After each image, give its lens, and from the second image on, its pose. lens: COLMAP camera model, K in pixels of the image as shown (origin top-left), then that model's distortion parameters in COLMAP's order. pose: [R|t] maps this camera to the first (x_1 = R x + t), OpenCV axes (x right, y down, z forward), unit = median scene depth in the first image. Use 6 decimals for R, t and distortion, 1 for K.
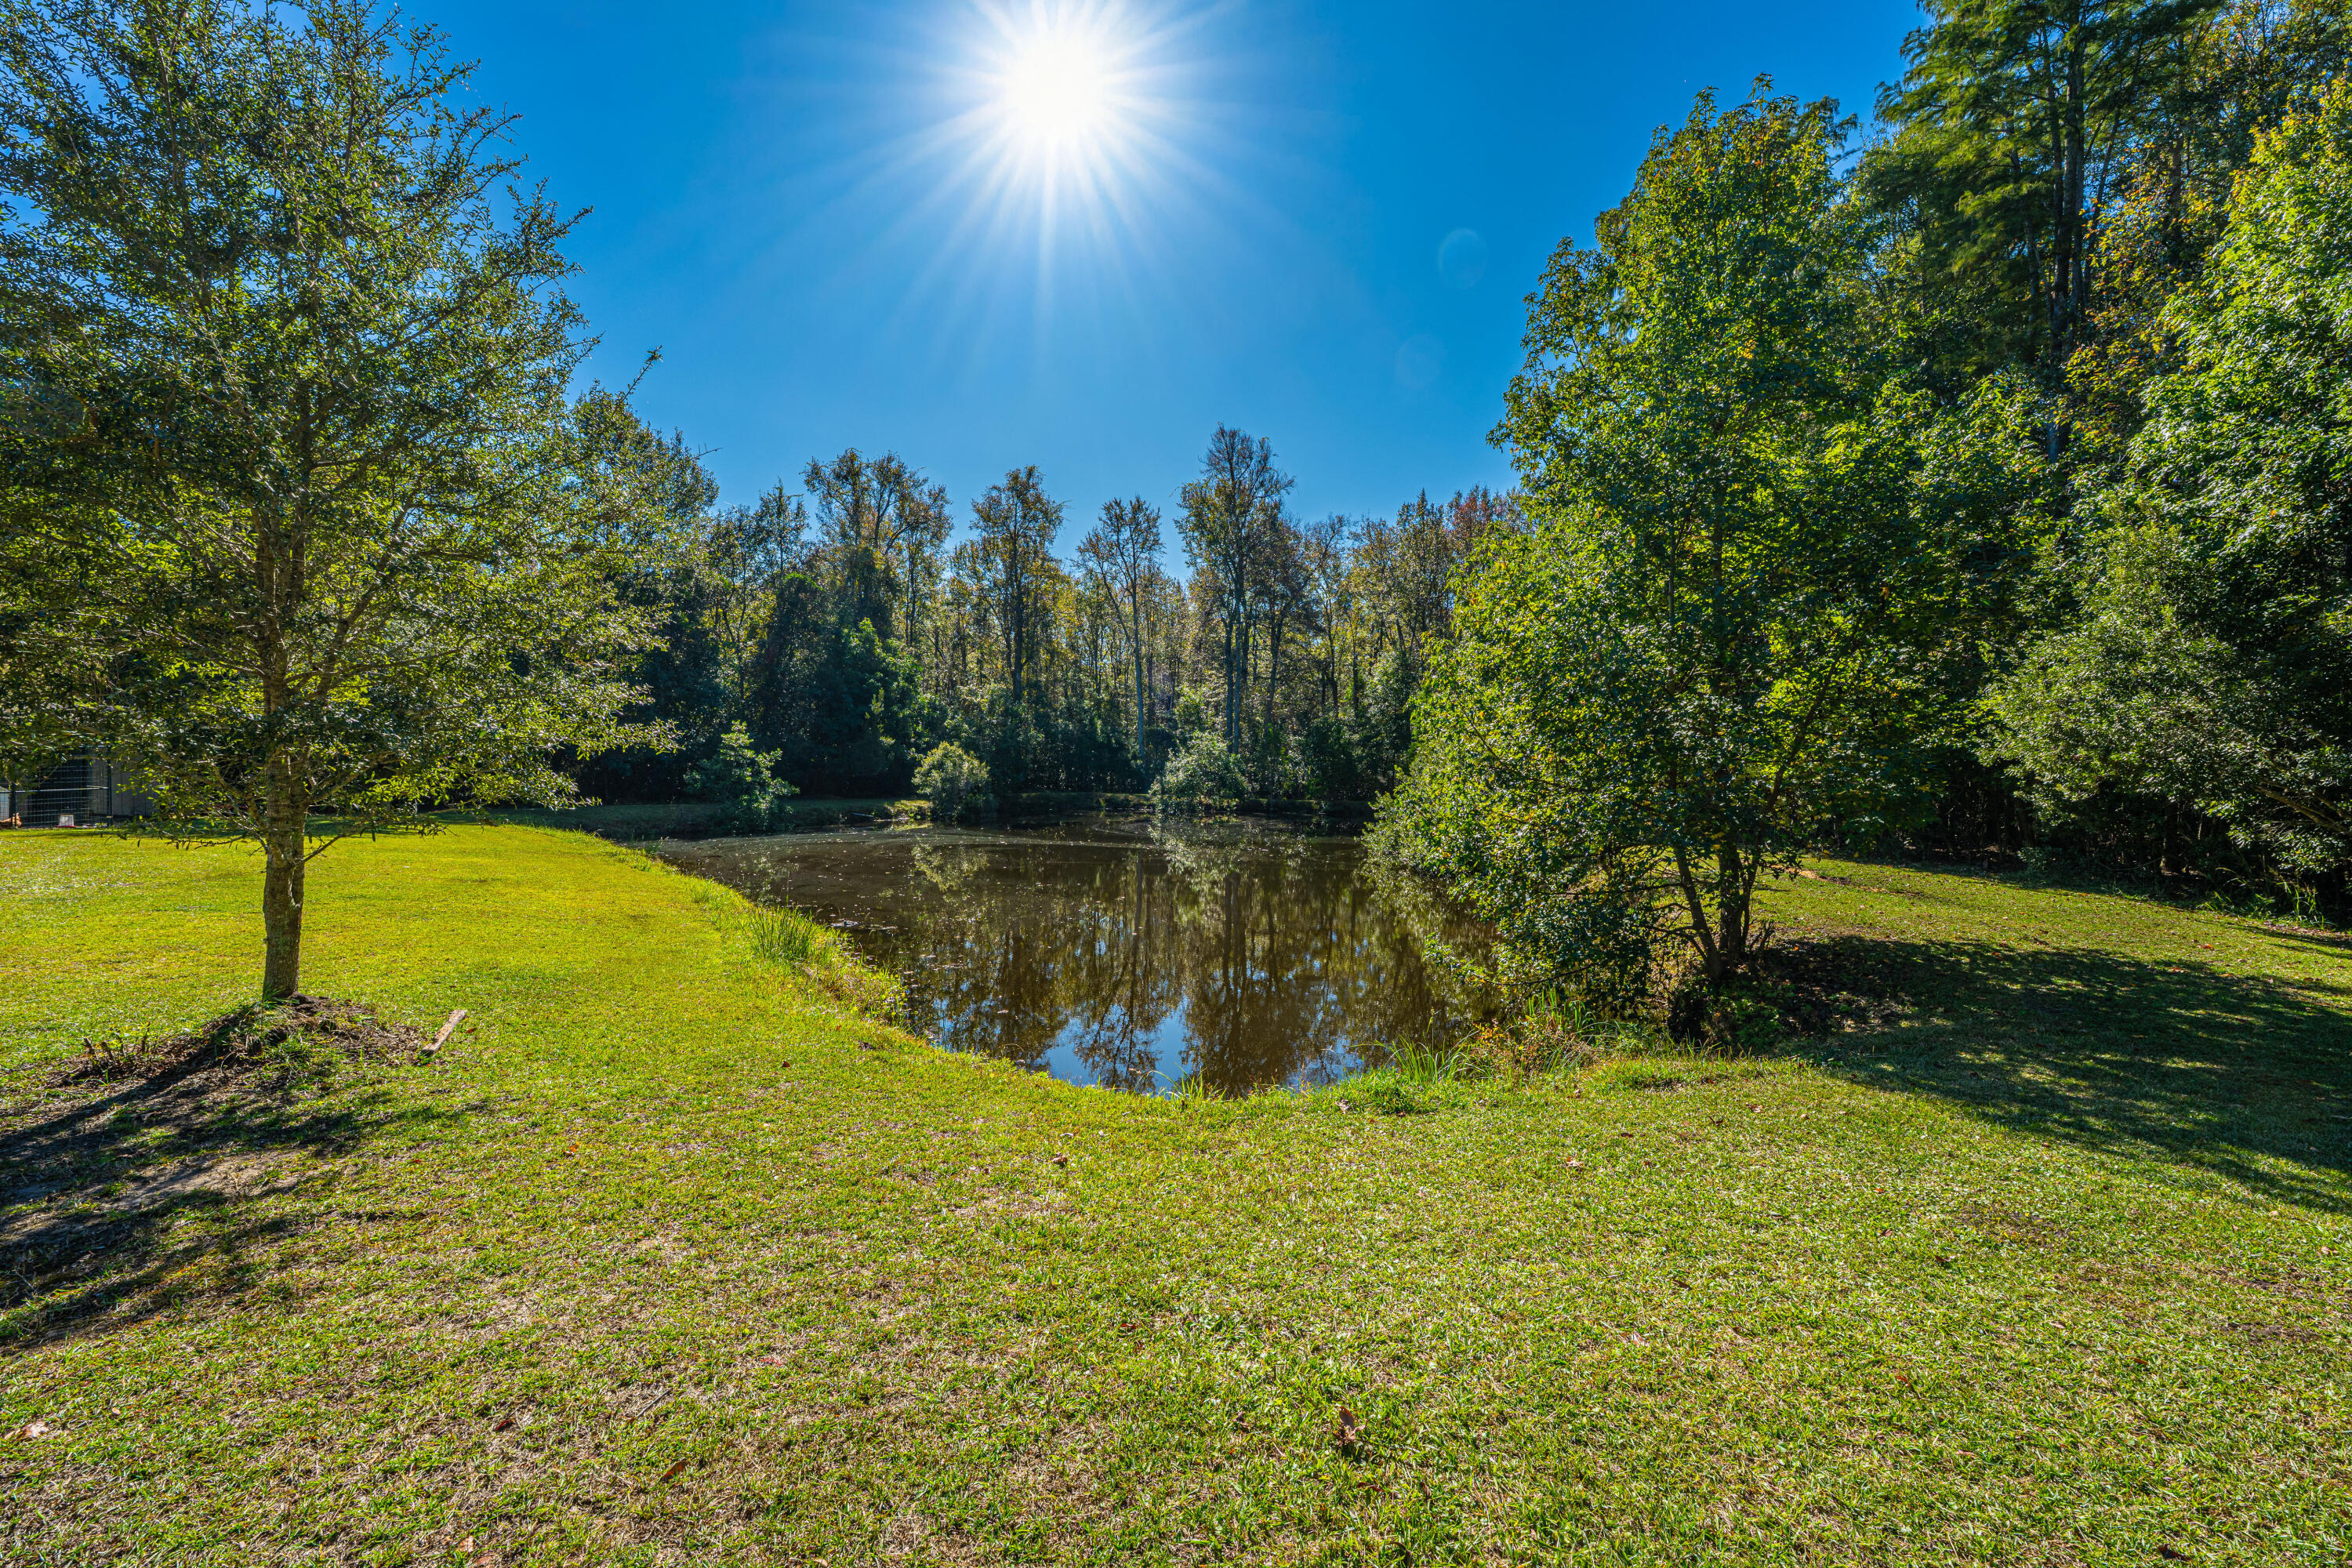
lens RADIAL K [[938.1, 0, 1182.1], [0, 938.1, 776.9], [0, 0, 1]] dist [-0.000729, -0.000098]
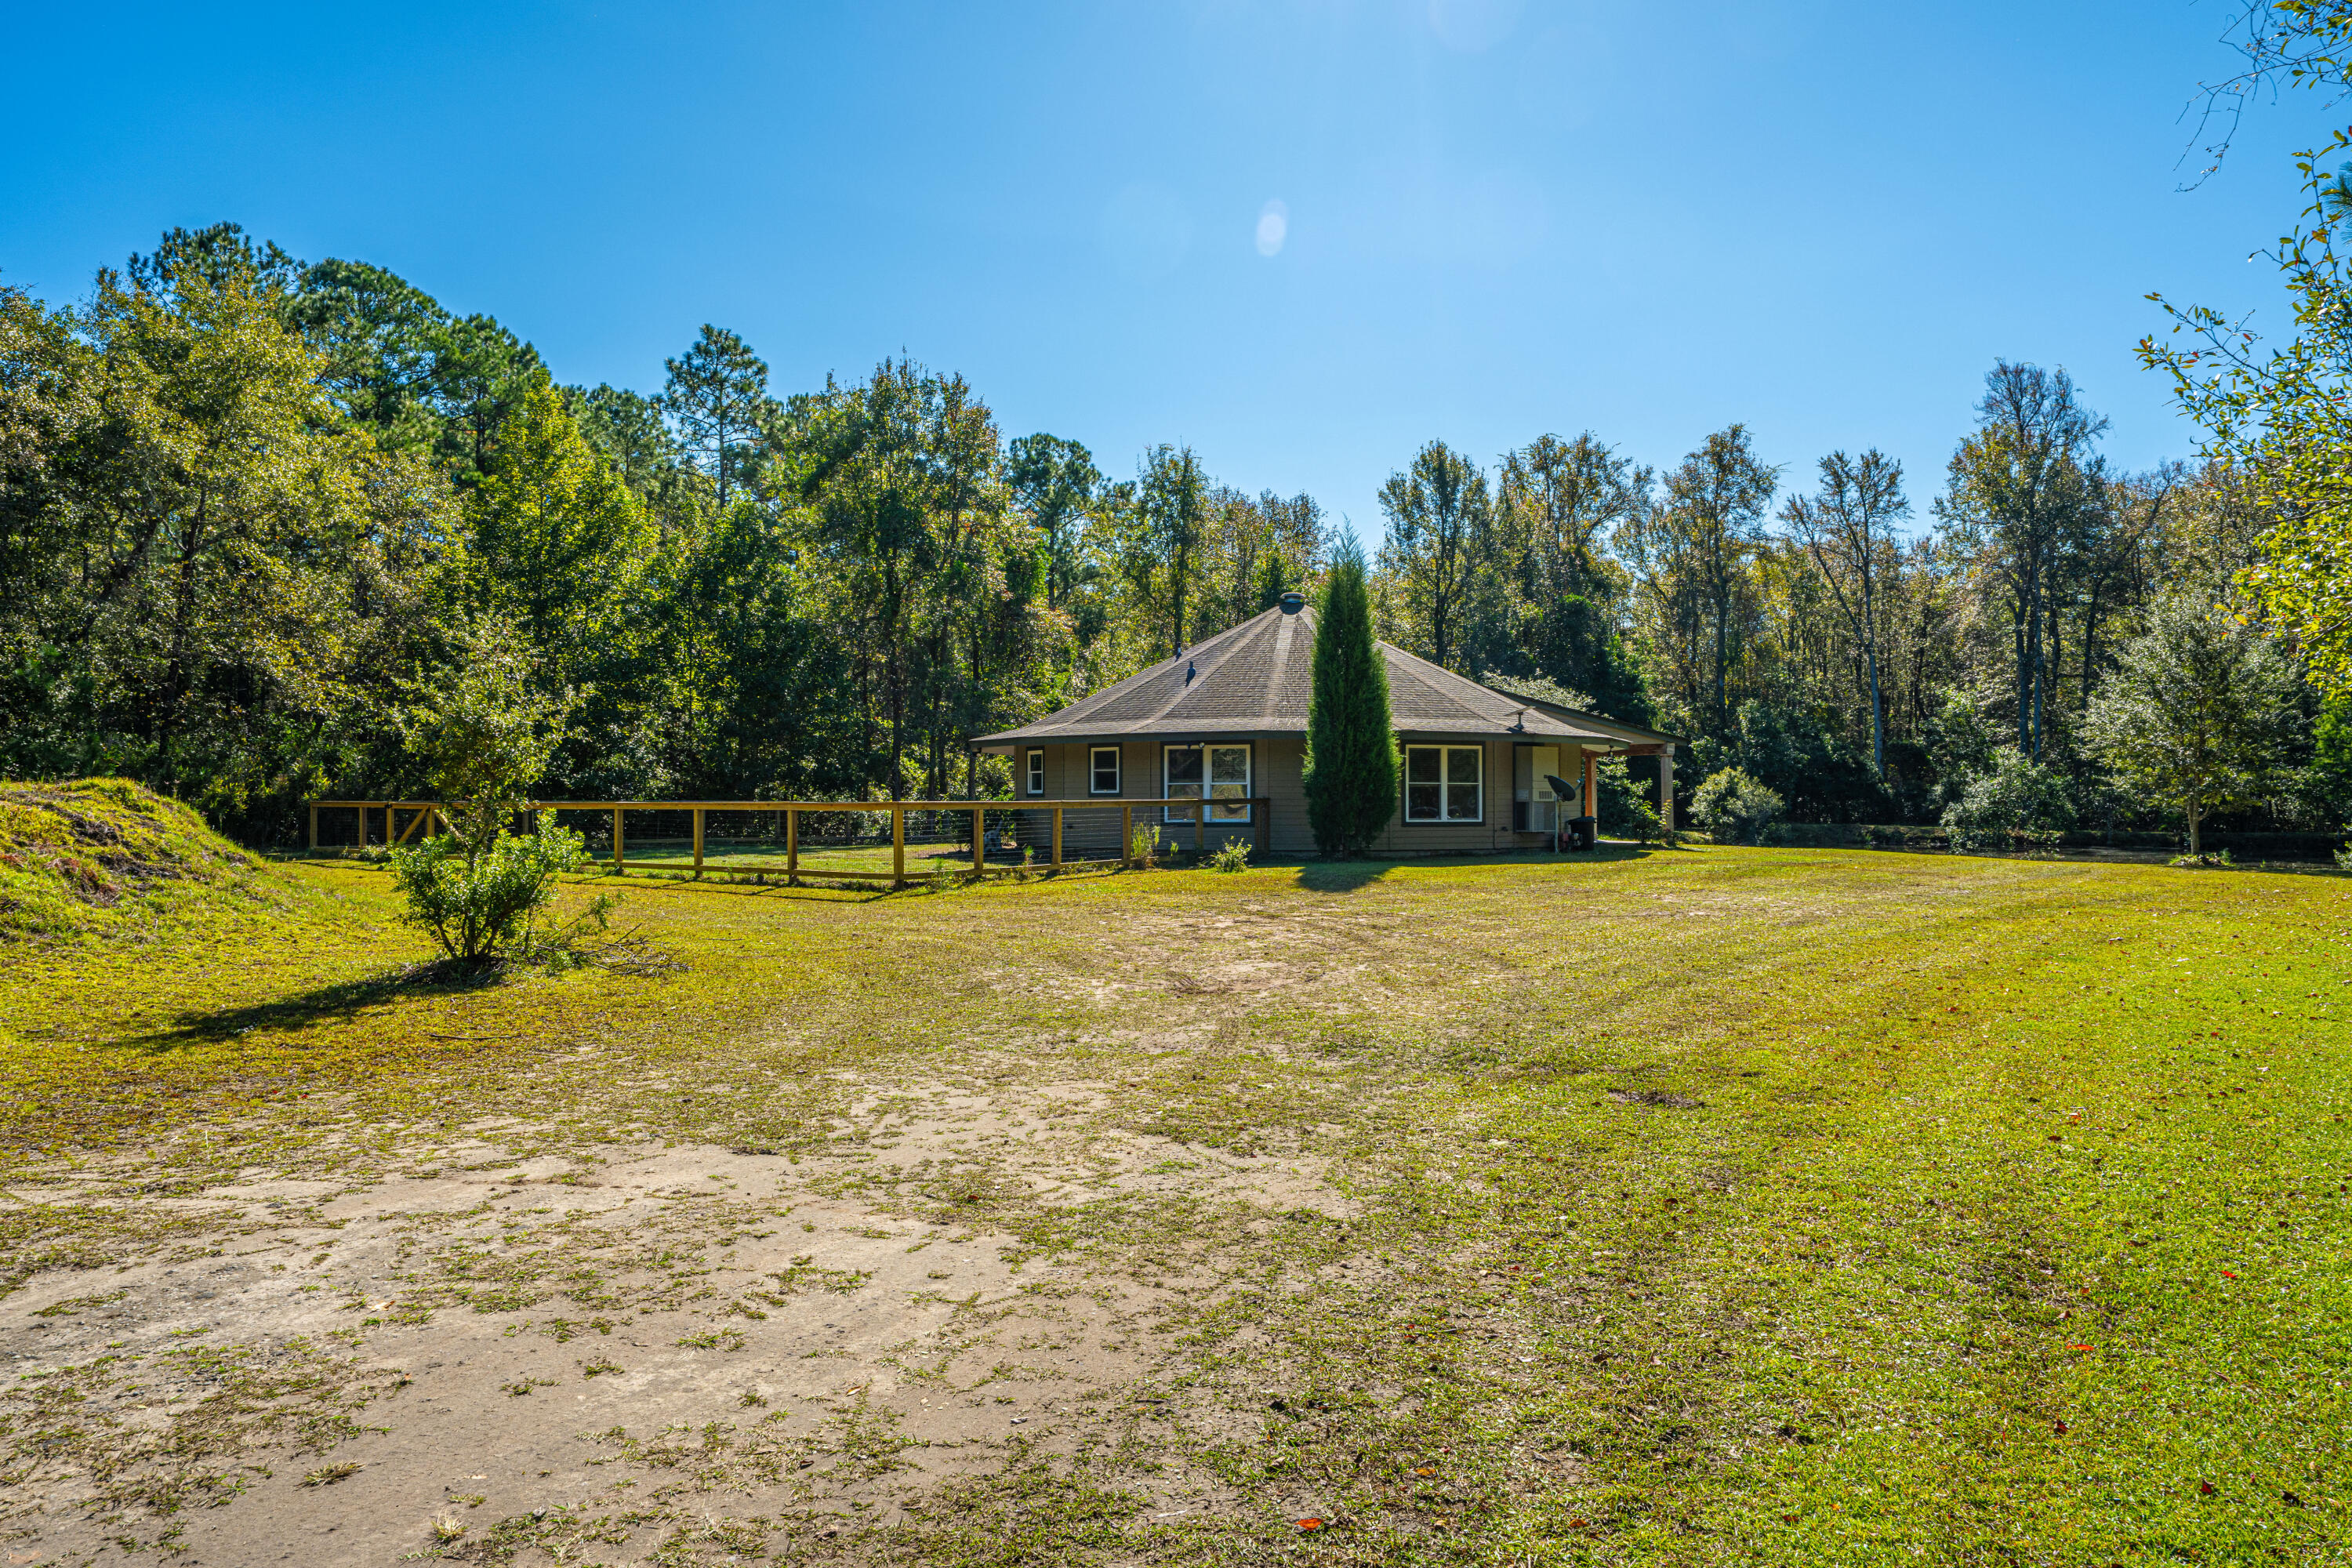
lens RADIAL K [[1582.1, 0, 1176.0], [0, 1582.1, 774.7], [0, 0, 1]] dist [-0.011274, -0.004230]
pose [[0.947833, -0.011036, -0.318578, -0.192000], [0.003761, 0.999718, -0.023442, 0.003133], [0.318747, 0.021020, 0.947607, -0.456319]]
